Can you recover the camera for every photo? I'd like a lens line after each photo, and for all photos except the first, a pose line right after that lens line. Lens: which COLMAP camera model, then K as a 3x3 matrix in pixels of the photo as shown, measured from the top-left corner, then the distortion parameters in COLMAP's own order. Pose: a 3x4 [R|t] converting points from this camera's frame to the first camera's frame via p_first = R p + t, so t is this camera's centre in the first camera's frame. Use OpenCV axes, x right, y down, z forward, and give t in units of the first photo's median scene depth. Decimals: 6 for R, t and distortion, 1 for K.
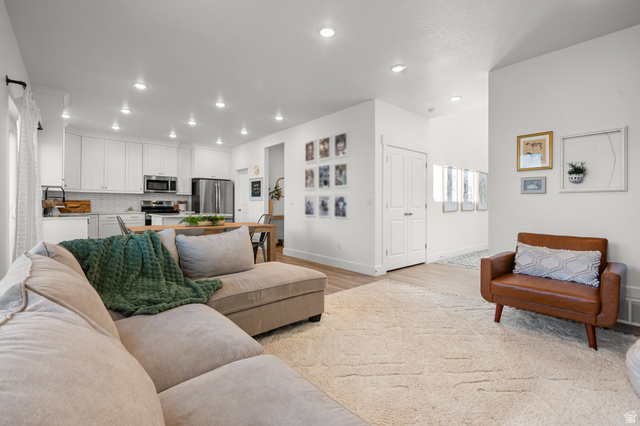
lens RADIAL K [[291.9, 0, 320.0], [0, 291.9, 204.9], [0, 0, 1]] dist [0.005044, 0.000882]
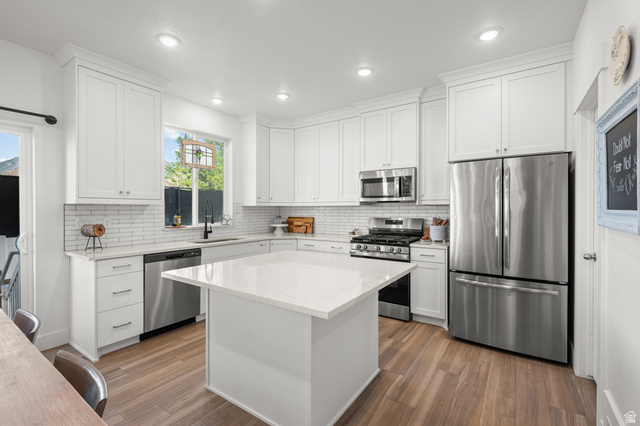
lens RADIAL K [[291.9, 0, 317.1], [0, 291.9, 209.4], [0, 0, 1]] dist [0.005044, 0.000882]
pose [[0.247485, -0.005650, -0.968875, -0.092072], [0.004097, 0.999980, -0.004785, -0.028244], [0.968883, -0.002785, 0.247503, 0.772570]]
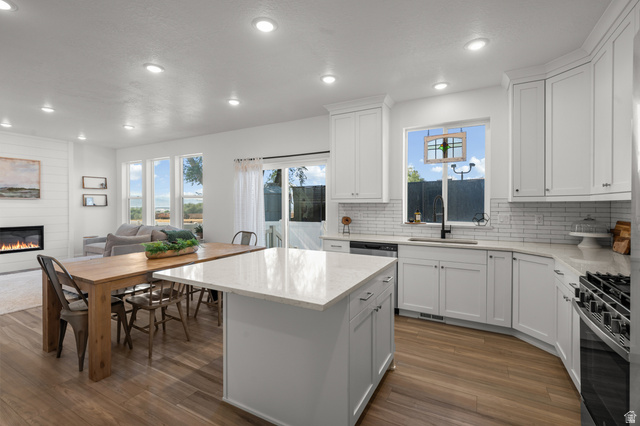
lens RADIAL K [[291.9, 0, 318.4], [0, 291.9, 209.3], [0, 0, 1]] dist [0.005044, 0.000882]
pose [[-0.937471, -0.004967, -0.348029, -0.292566], [-0.007362, 0.999957, 0.005560, -0.028570], [0.347987, 0.007774, -0.937467, 1.100873]]
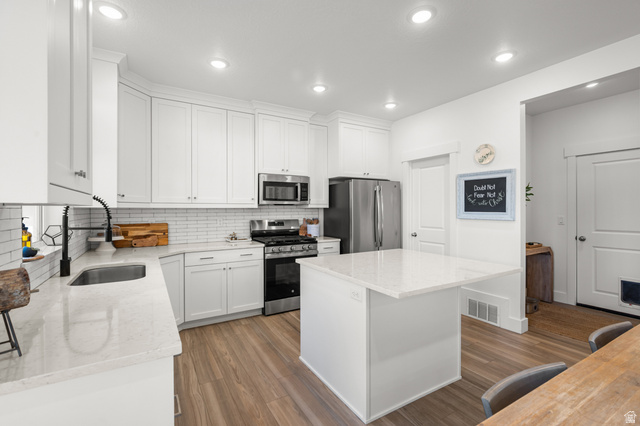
lens RADIAL K [[291.9, 0, 319.5], [0, 291.9, 211.8], [0, 0, 1]] dist [0.005044, 0.000882]
pose [[0.986477, -0.008506, -0.163676, -0.399396], [0.009526, 0.999940, 0.005447, -0.033007], [0.163620, -0.006933, 0.986499, 0.489652]]
